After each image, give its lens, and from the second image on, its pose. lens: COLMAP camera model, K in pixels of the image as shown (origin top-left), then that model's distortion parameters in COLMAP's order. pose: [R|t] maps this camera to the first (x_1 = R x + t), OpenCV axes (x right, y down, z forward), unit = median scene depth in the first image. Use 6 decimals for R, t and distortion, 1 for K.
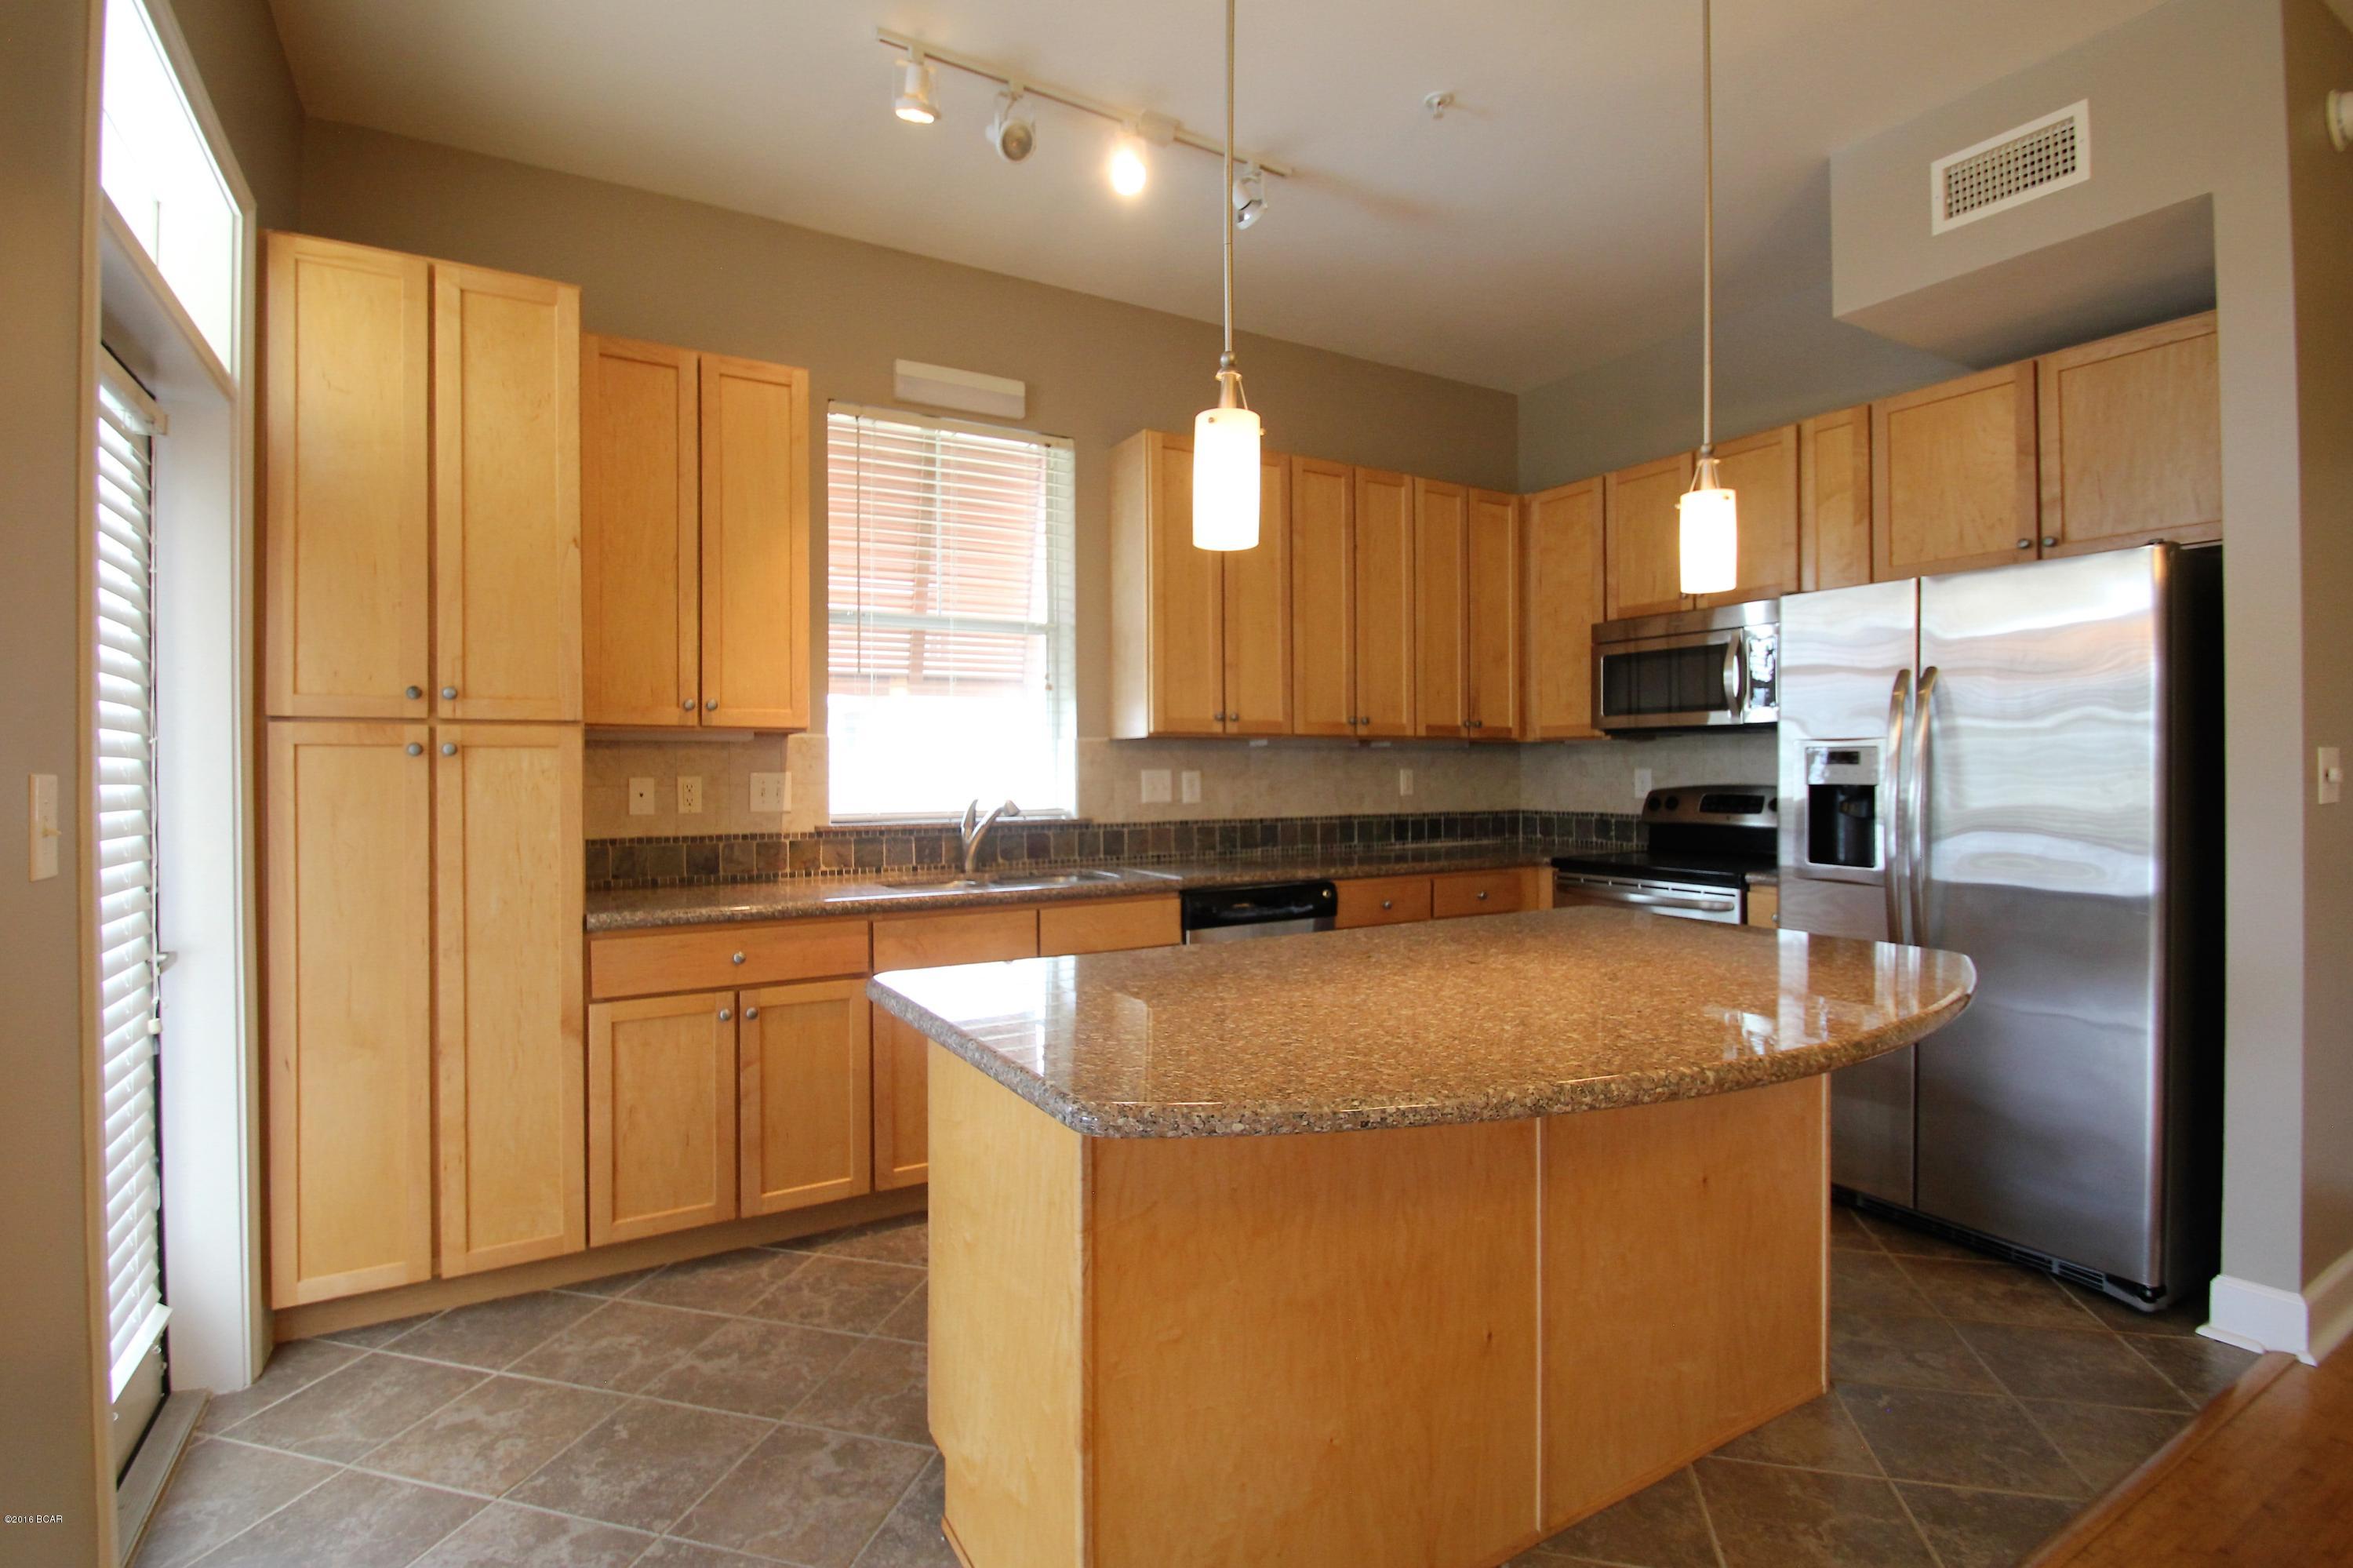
lens RADIAL K [[1100.8, 0, 1144.9], [0, 1100.8, 773.2], [0, 0, 1]] dist [0.003658, -0.011343]
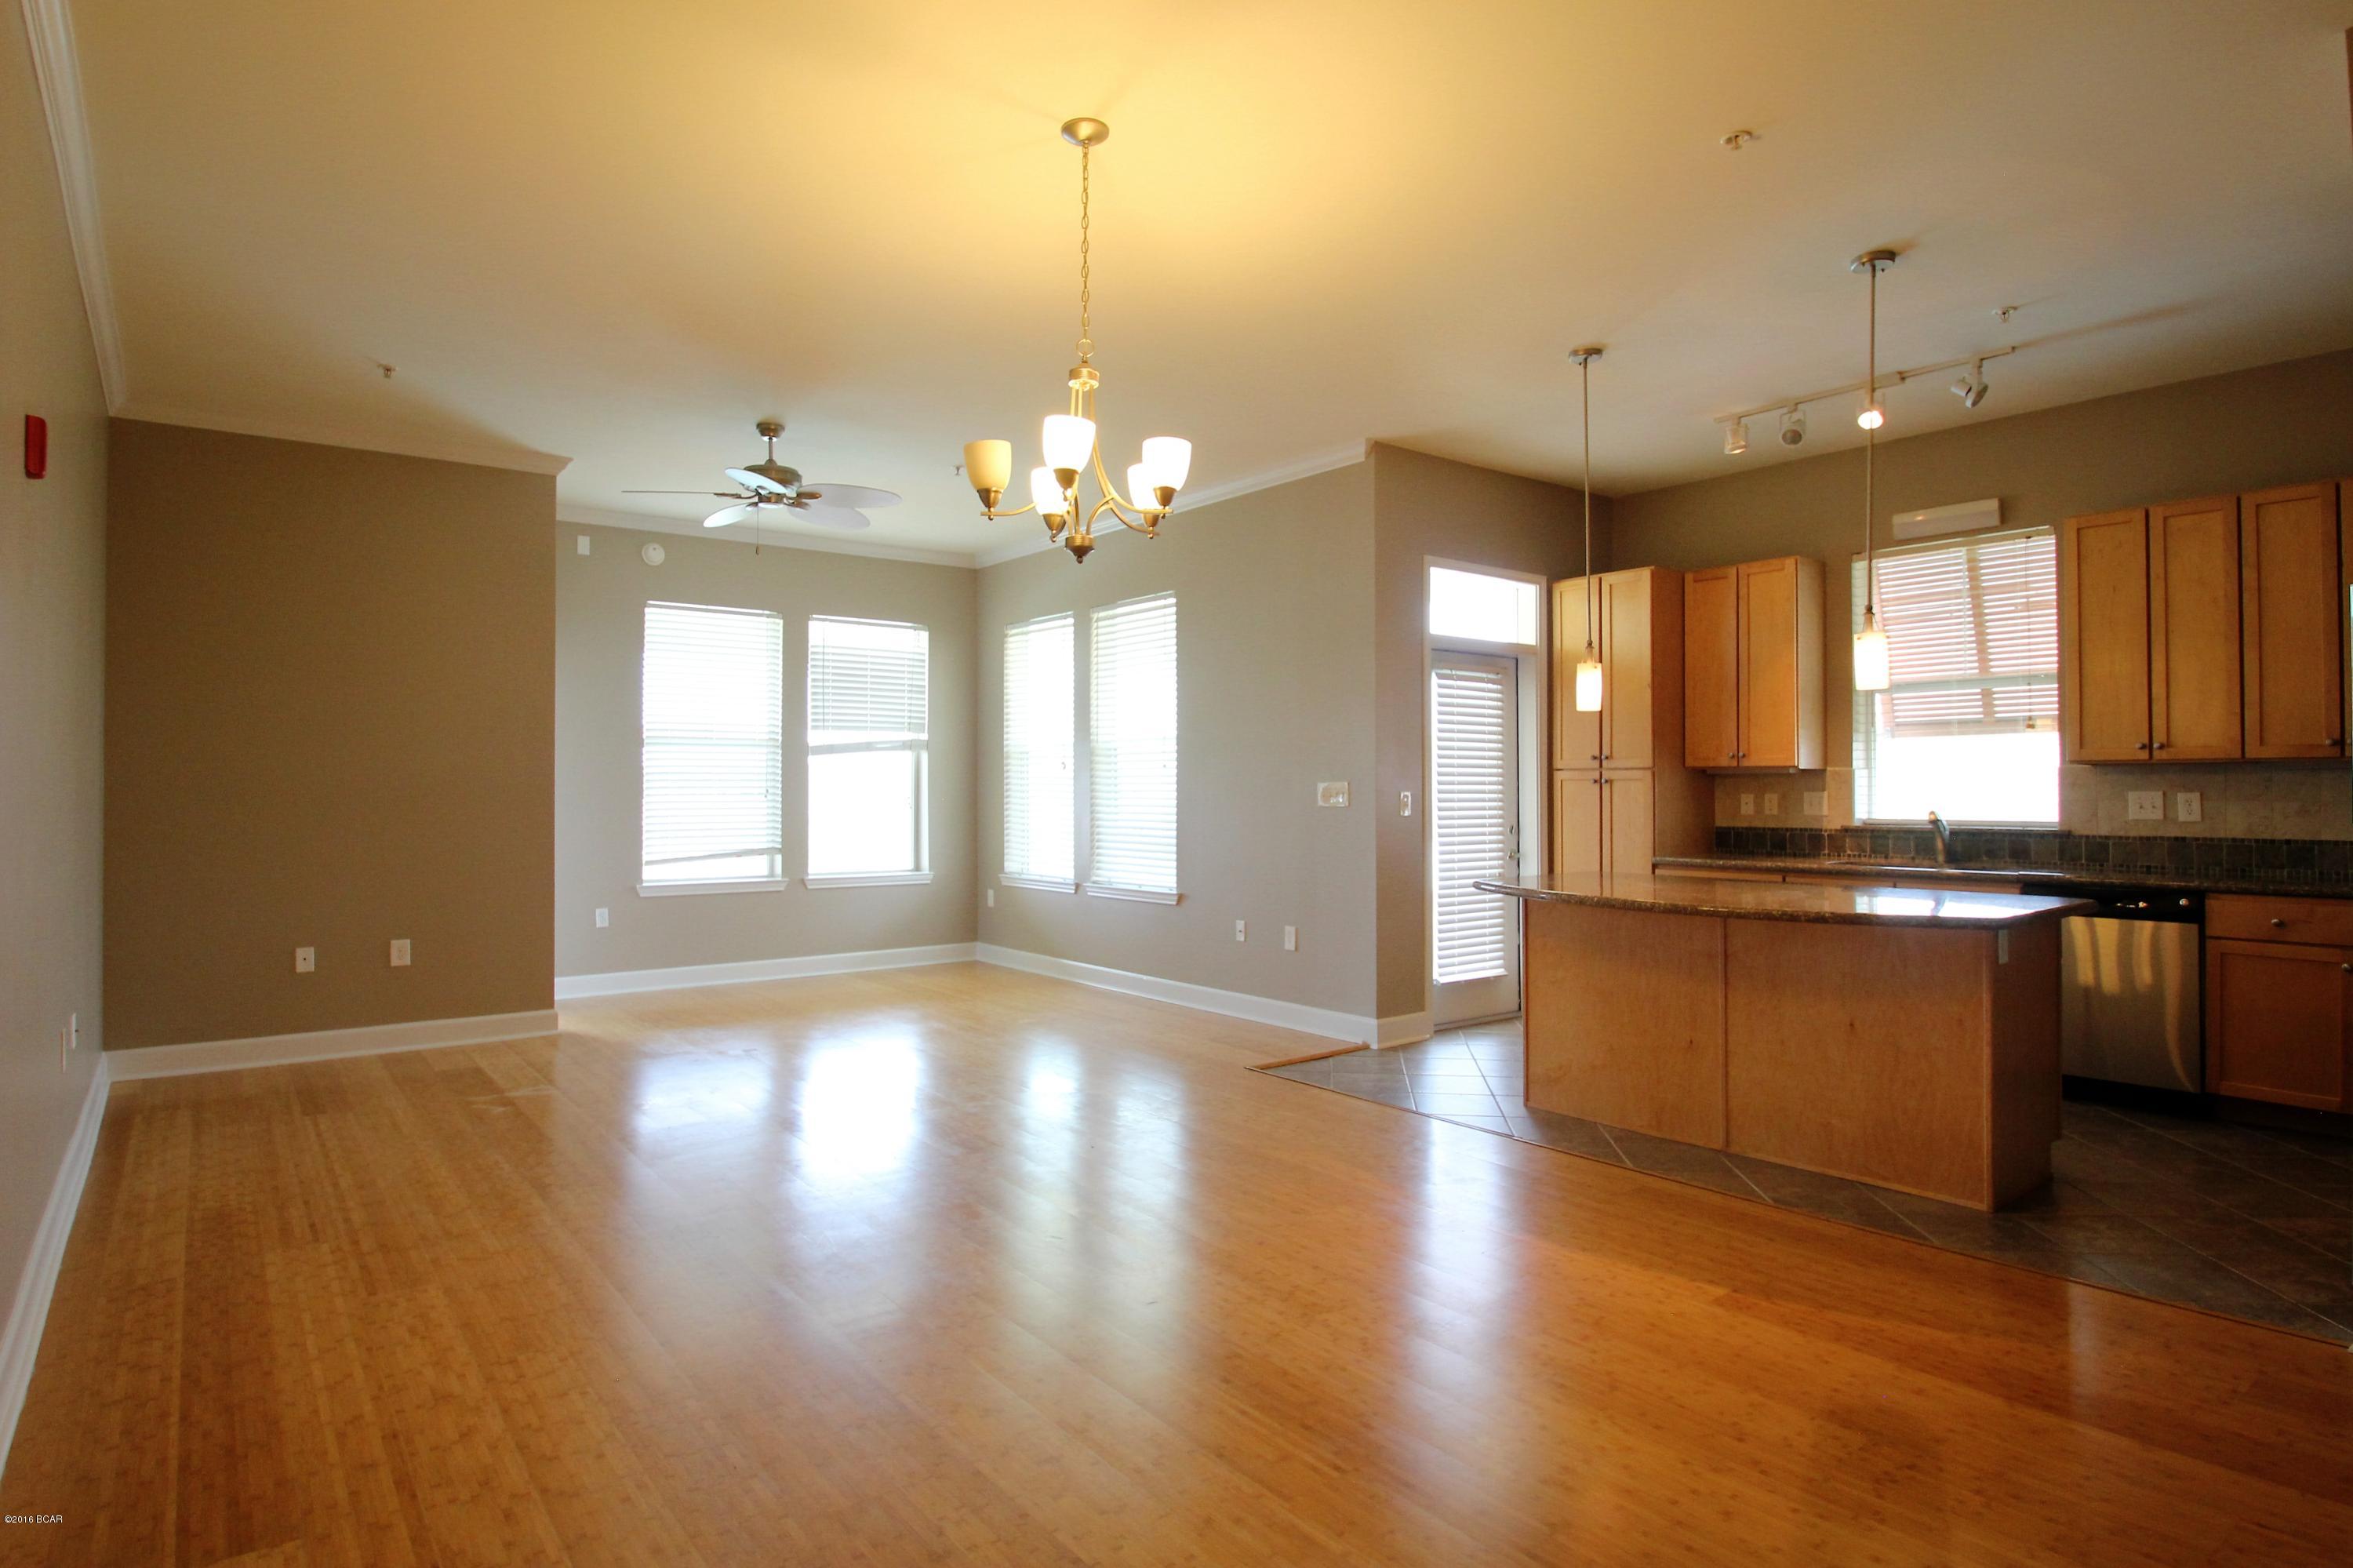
lens RADIAL K [[1273.0, 0, 1166.0], [0, 1273.0, 776.3], [0, 0, 1]] dist [-0.011642, -0.010439]
pose [[0.136177, -0.005979, -0.990667, 1.372607], [-0.003735, 0.999972, -0.006548, -0.007086], [0.990678, 0.004592, 0.136151, -0.216012]]
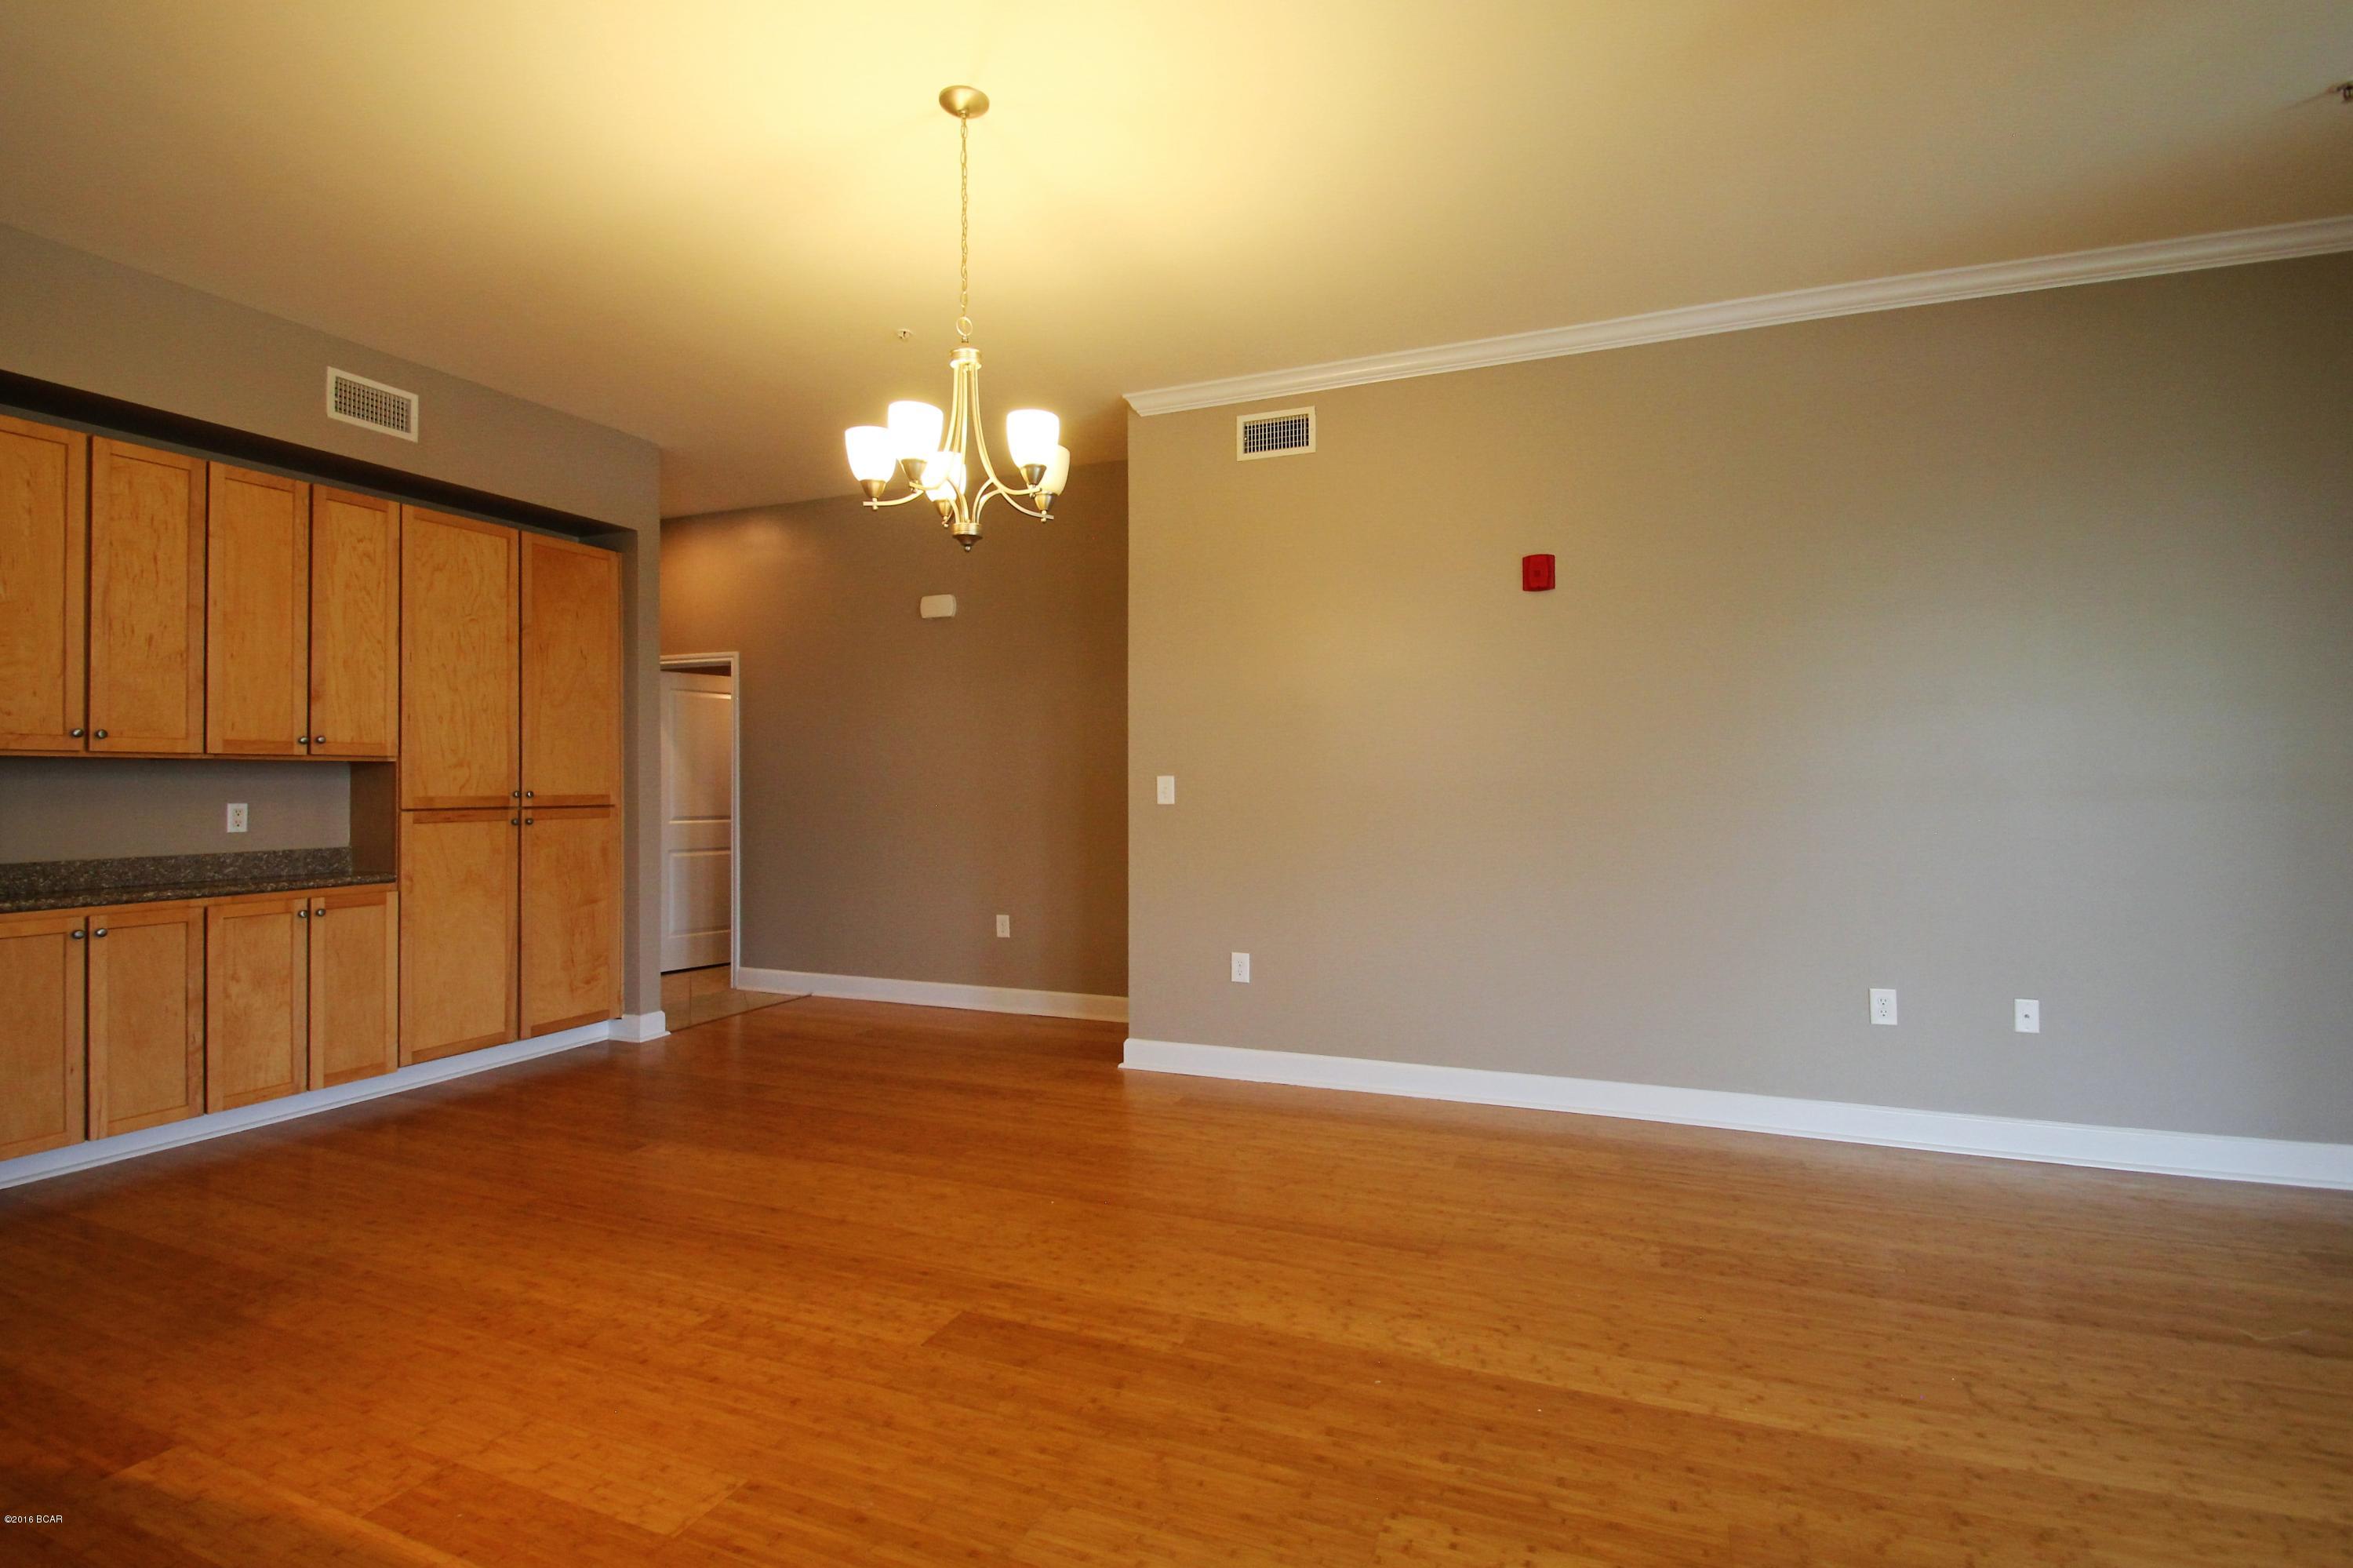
lens RADIAL K [[1100.8, 0, 1177.5], [0, 1100.8, 785.7], [0, 0, 1]] dist [0.003658, -0.011343]
pose [[-0.612138, 0.006893, 0.790721, -0.277099], [0.010283, 0.999947, -0.000756, -0.000781], [-0.790684, 0.007668, -0.612176, 0.214383]]
